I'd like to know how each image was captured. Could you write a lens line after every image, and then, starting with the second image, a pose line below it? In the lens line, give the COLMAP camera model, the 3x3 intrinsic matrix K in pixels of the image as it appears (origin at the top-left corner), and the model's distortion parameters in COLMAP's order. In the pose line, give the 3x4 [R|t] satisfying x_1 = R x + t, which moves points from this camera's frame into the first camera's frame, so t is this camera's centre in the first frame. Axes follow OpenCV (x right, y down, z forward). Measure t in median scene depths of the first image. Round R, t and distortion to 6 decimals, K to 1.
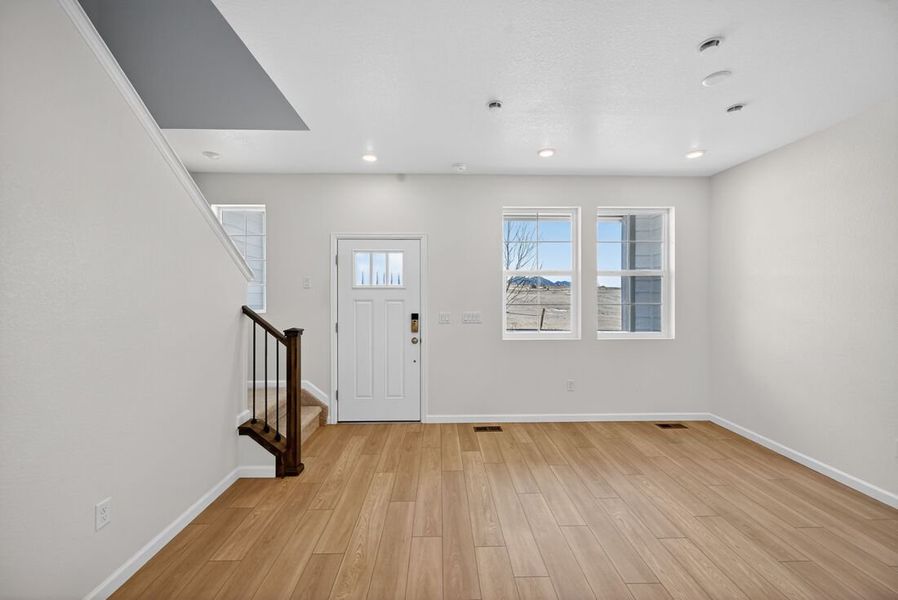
lens RADIAL K [[350.4, 0, 449.7], [0, 350.4, 294.6], [0, 0, 1]] dist [-0.001734, -0.000135]
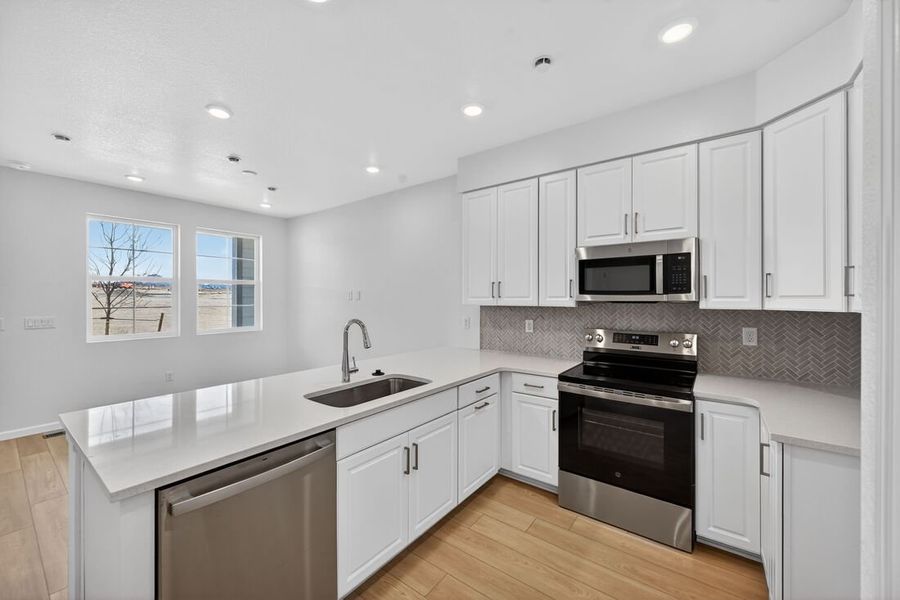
lens RADIAL K [[351.2, 0, 449.9], [0, 351.2, 296.8], [0, 0, 1]] dist [-0.001734, -0.000135]
pose [[0.625740, 0.003448, 0.780024, 0.019231], [0.002199, 0.999978, -0.006184, 0.003149], [-0.780028, 0.005585, 0.625719, -0.542978]]
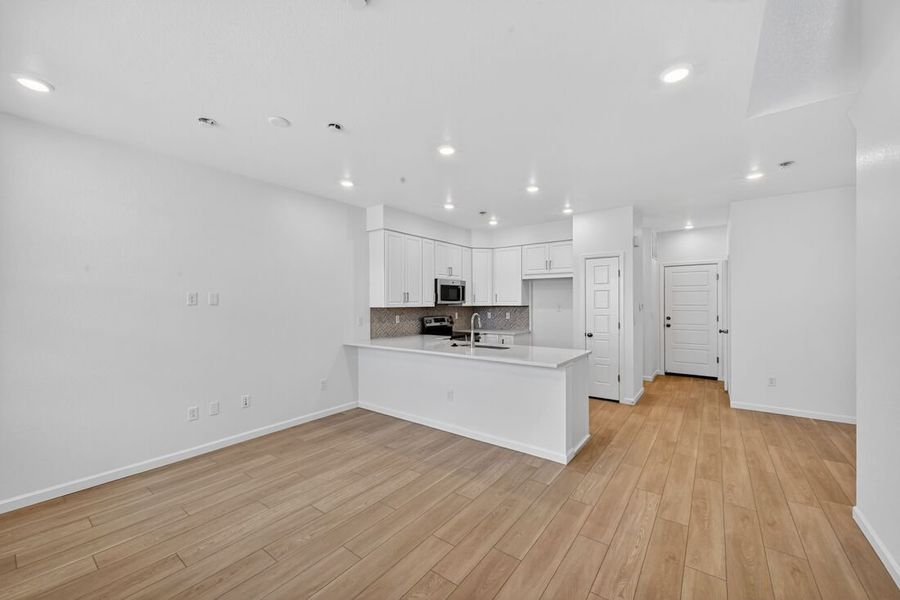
lens RADIAL K [[351.2, 0, 450.9], [0, 351.2, 303.9], [0, 0, 1]] dist [-0.001734, -0.000135]
pose [[-0.782297, 0.003816, 0.622894, -0.287370], [0.007840, 0.999962, 0.003721, 0.004226], [-0.622857, 0.007794, -0.782297, 1.043339]]
